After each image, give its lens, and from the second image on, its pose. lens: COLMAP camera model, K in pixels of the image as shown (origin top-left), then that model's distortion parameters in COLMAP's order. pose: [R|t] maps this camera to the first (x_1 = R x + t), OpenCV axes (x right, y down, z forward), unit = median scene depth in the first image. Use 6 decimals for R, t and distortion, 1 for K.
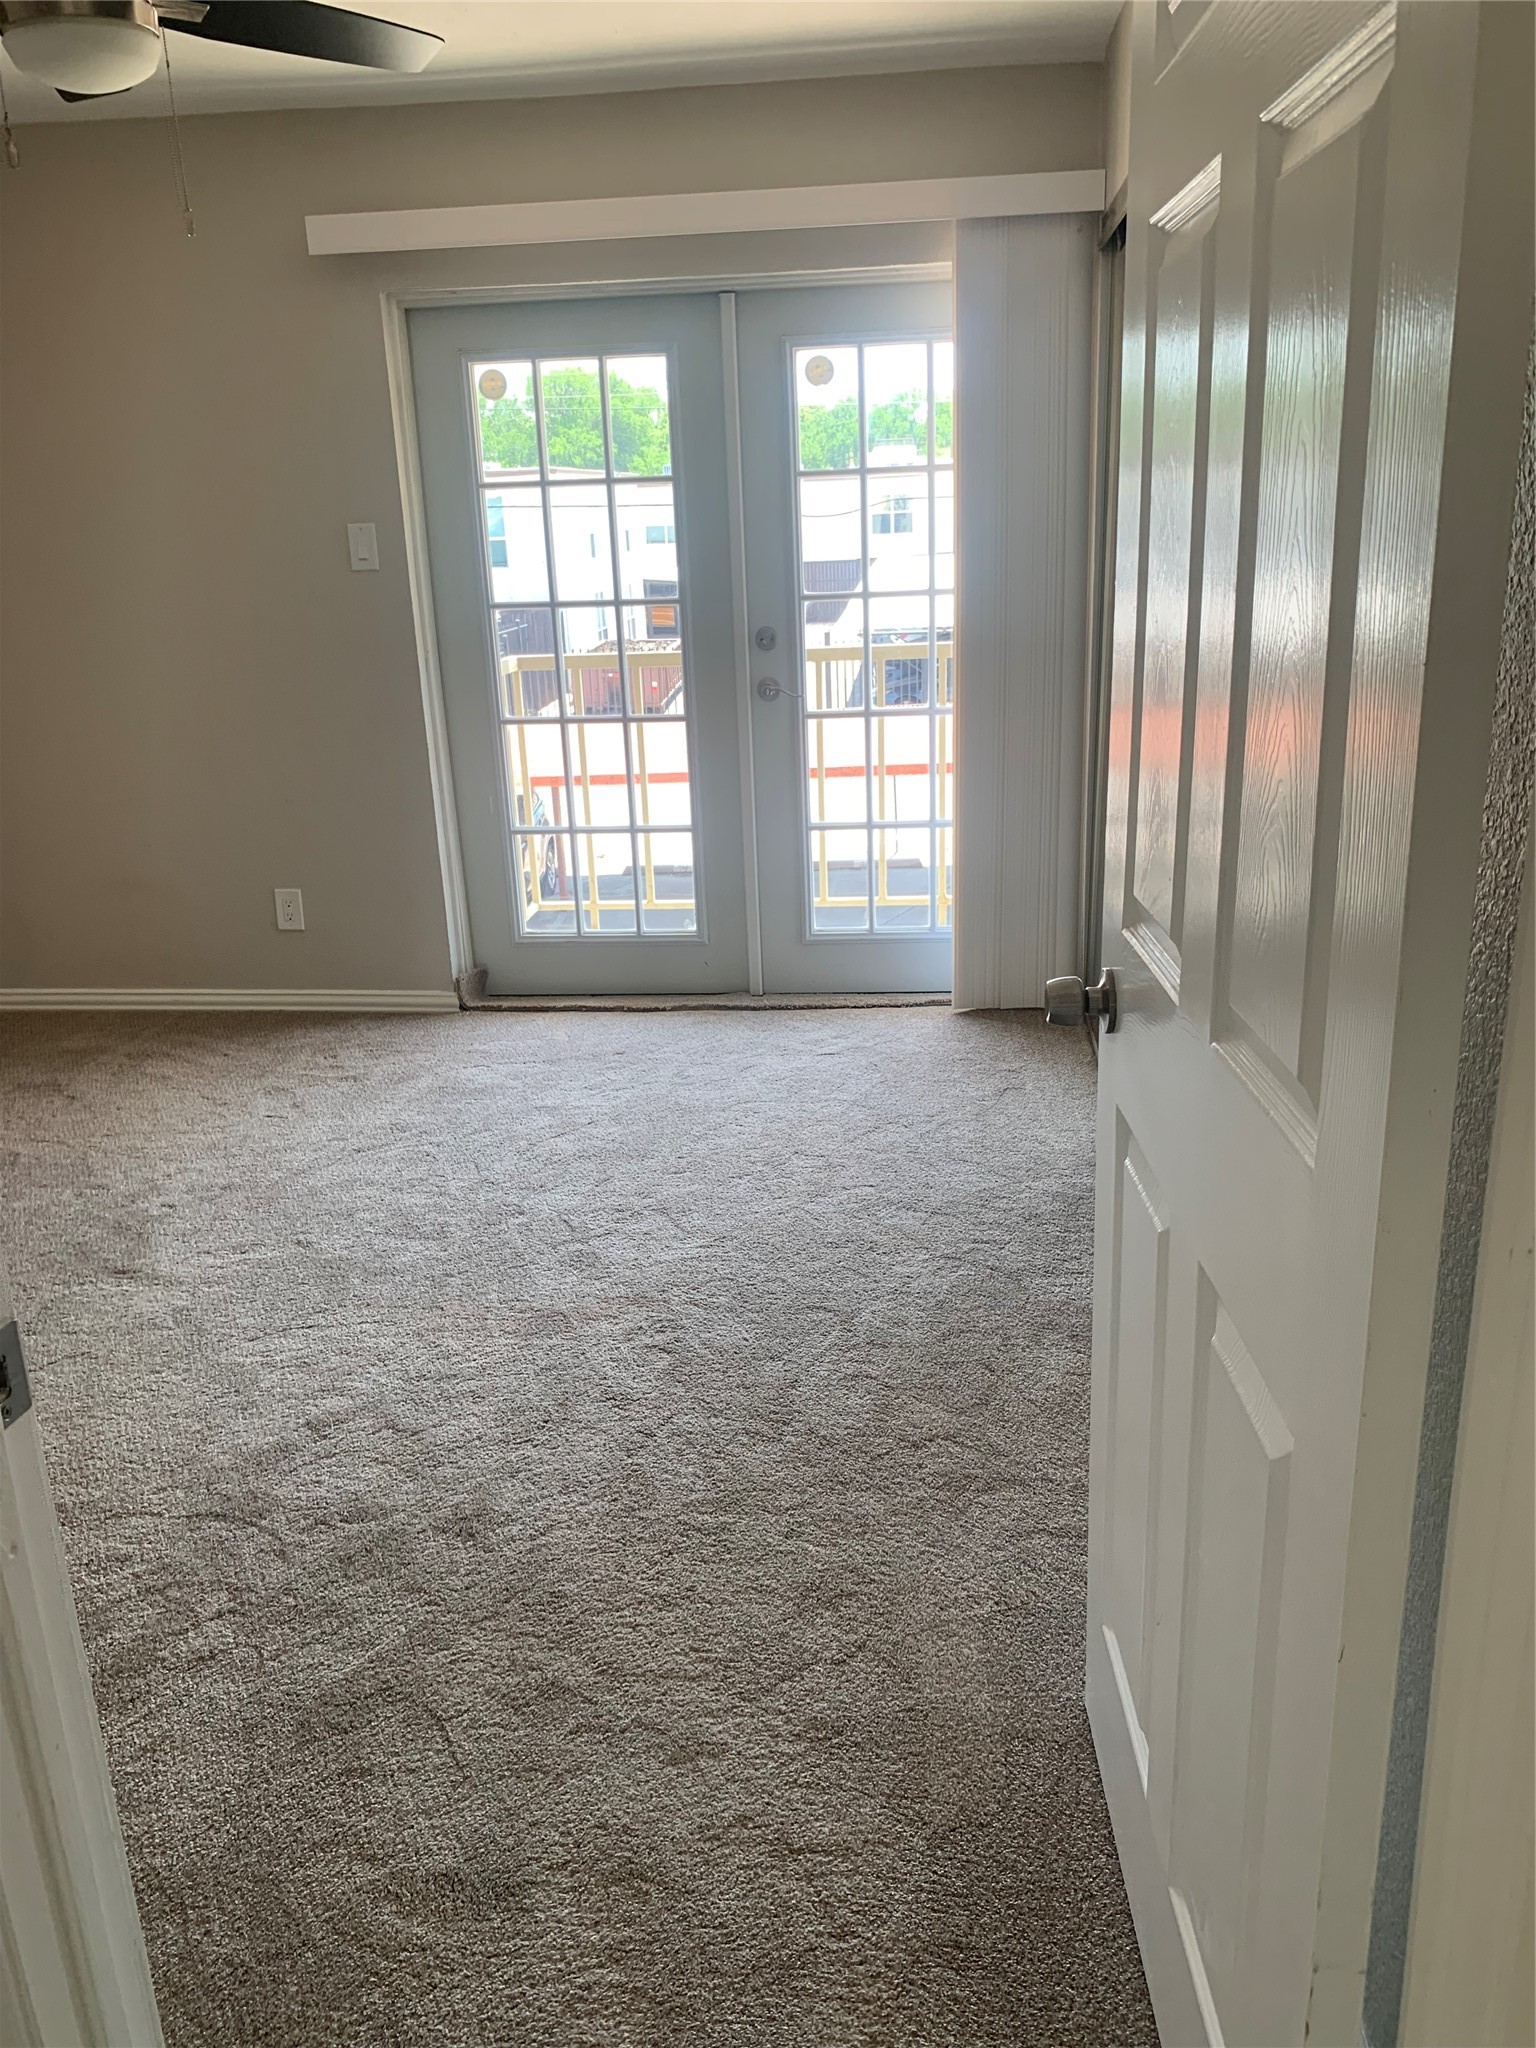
lens RADIAL K [[1594.5, 0, 775.0], [0, 1594.5, 1026.1], [0, 0, 1]] dist [0.040102, -0.034930]
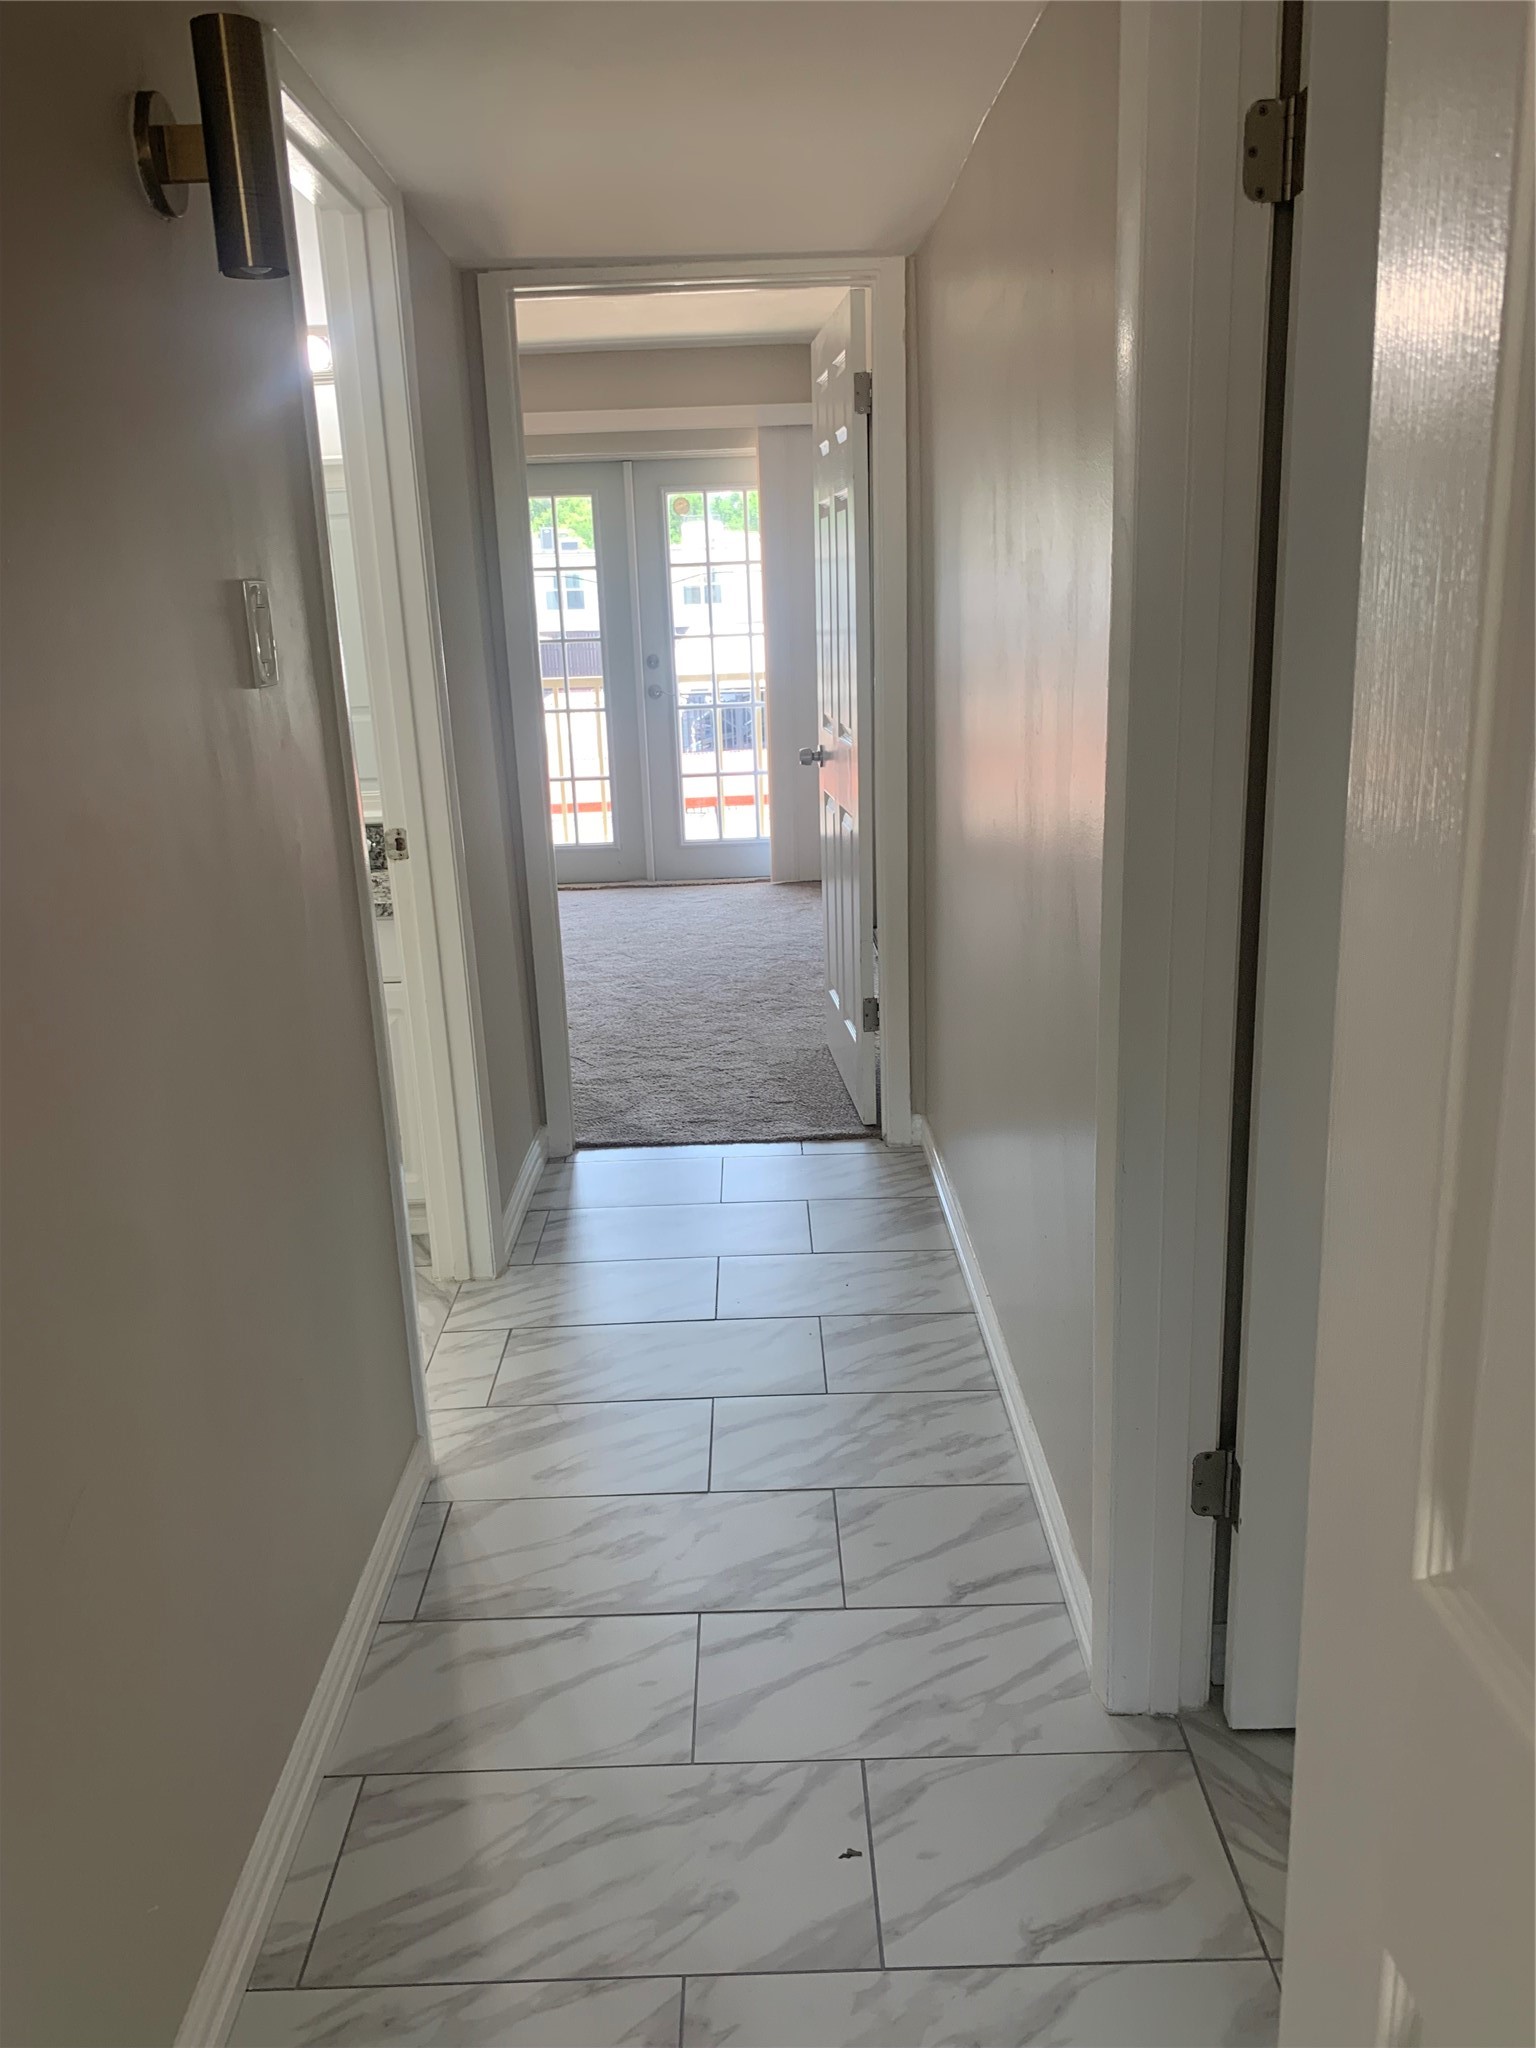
lens RADIAL K [[1594.5, 0, 766.0], [0, 1594.5, 1032.2], [0, 0, 1]] dist [0.040102, -0.034930]
pose [[0.994072, -0.028574, 0.104901, -0.077718], [0.032097, 0.998971, -0.032046, 0.211342], [-0.103878, 0.035223, 0.993966, -0.689875]]
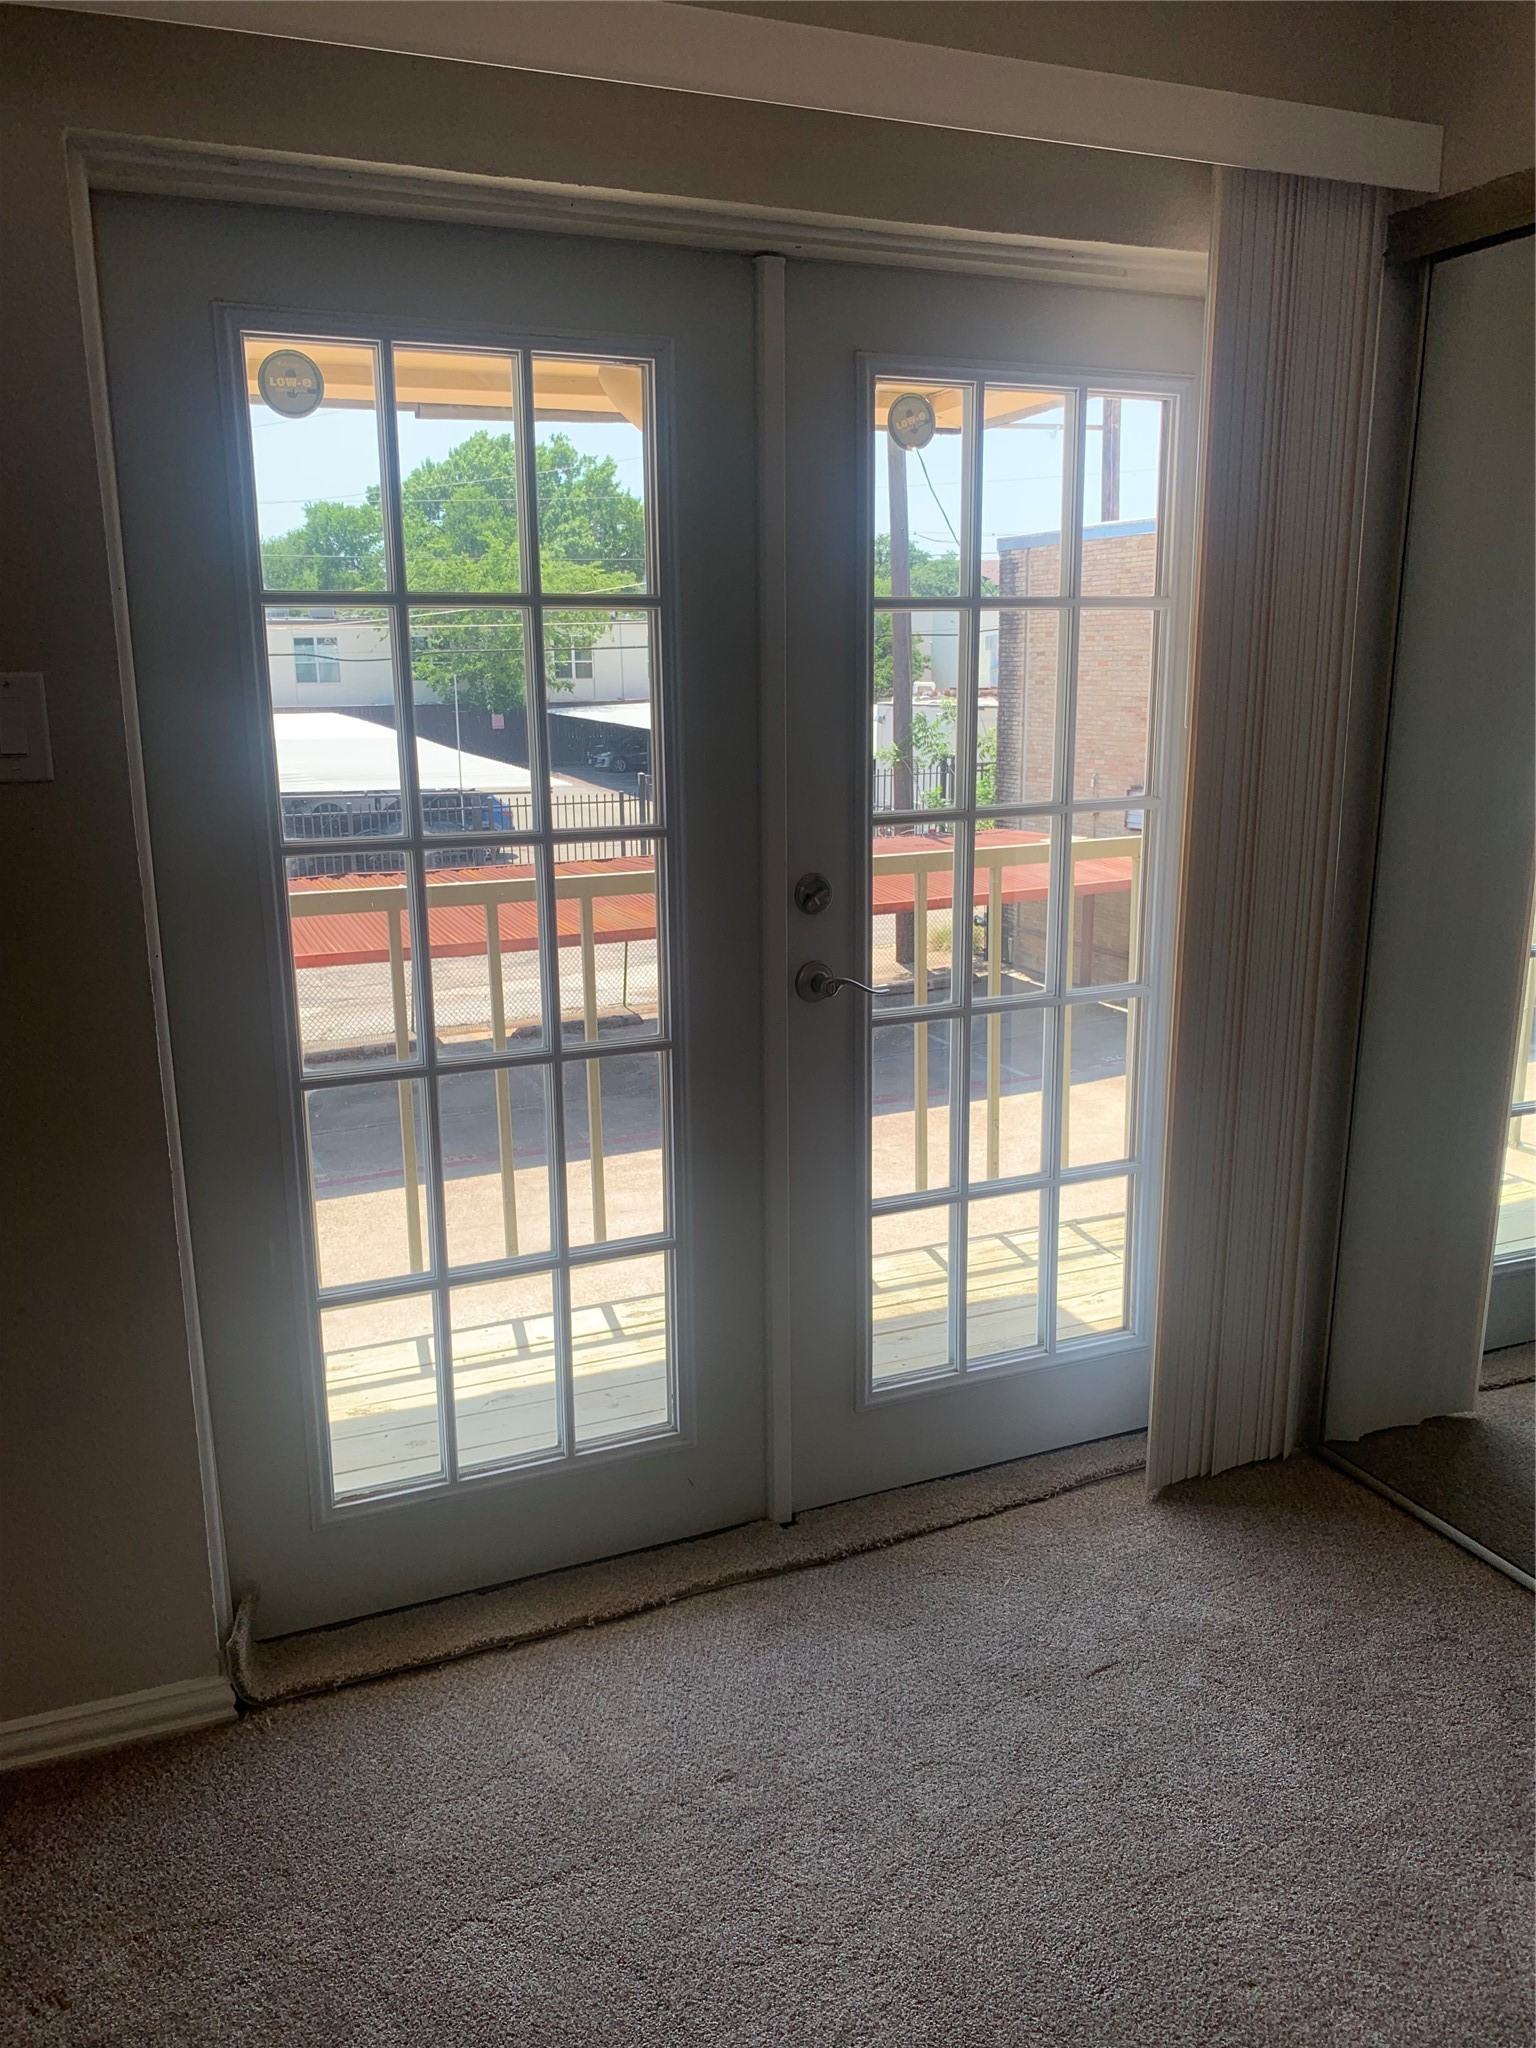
lens RADIAL K [[1594.5, 0, 765.1], [0, 1594.5, 1010.0], [0, 0, 1]] dist [0.040102, -0.034930]
pose [[0.881799, -0.082091, 0.464425, -0.288001], [0.119122, 0.991574, -0.050907, -0.184751], [-0.456333, 0.100213, 0.884148, 0.554876]]
